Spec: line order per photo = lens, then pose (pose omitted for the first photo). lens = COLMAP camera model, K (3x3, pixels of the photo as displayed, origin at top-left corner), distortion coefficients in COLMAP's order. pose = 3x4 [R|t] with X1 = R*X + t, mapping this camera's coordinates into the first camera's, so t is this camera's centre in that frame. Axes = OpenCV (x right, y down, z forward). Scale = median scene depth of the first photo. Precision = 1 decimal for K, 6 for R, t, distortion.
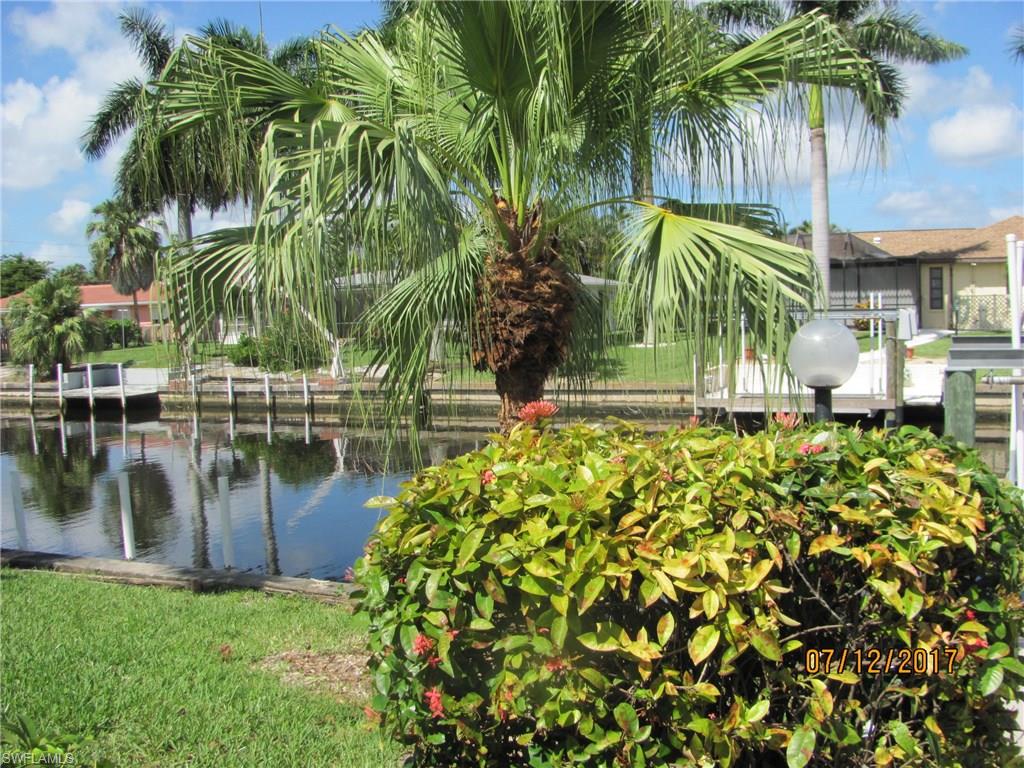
lens RADIAL K [[1059.4, 0, 512.2], [0, 1059.4, 328.7], [0, 0, 1]] dist [-0.152300, 0.019010]
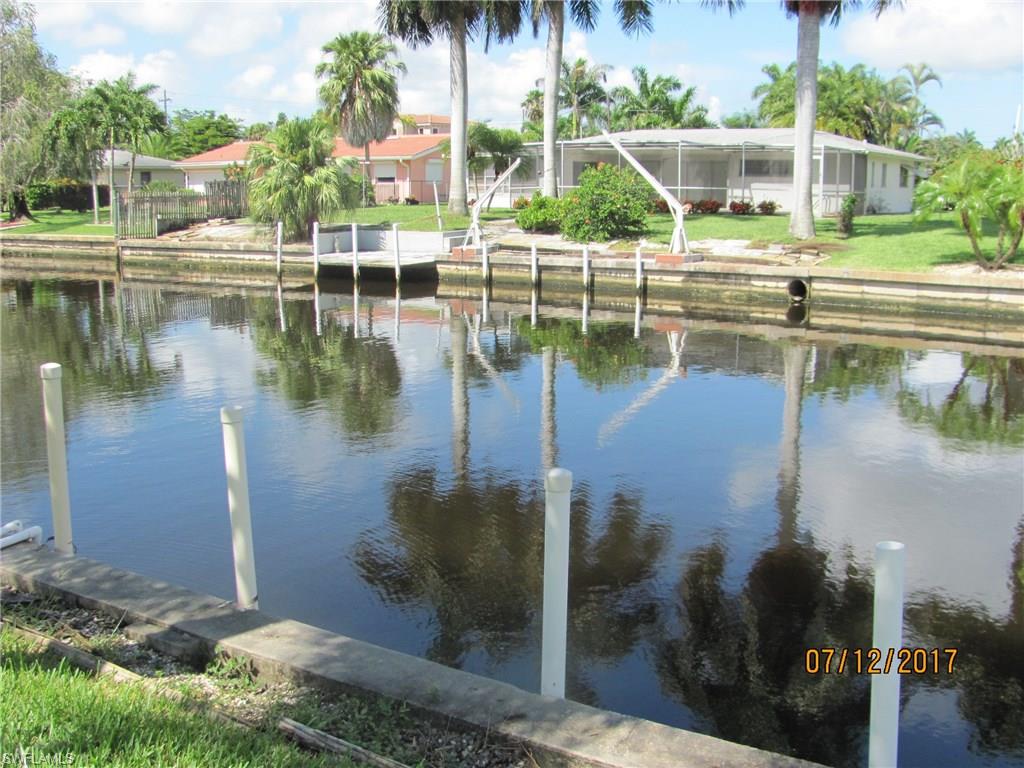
lens RADIAL K [[1087.1, 0, 514.1], [0, 1087.1, 369.5], [0, 0, 1]] dist [-0.188242, 0.235617]
pose [[0.985784, 0.062112, -0.156115, -0.607998], [-0.037516, 0.987072, 0.155824, 0.043209], [0.163775, -0.147752, 0.975370, 0.744434]]
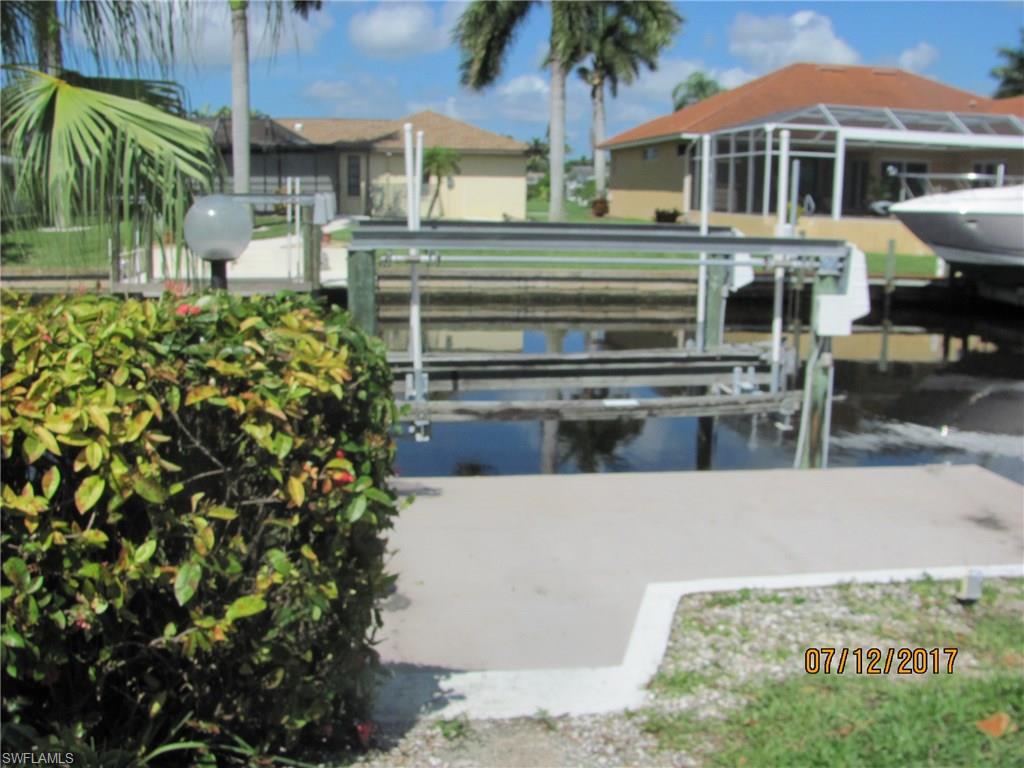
lens RADIAL K [[1087.1, 0, 514.1], [0, 1087.1, 369.5], [0, 0, 1]] dist [-0.188242, 0.235617]
pose [[0.868071, -0.049866, 0.493929, 0.029991], [-0.018963, 0.990886, 0.133365, 0.023141], [-0.496077, -0.125137, 0.859214, -0.116150]]
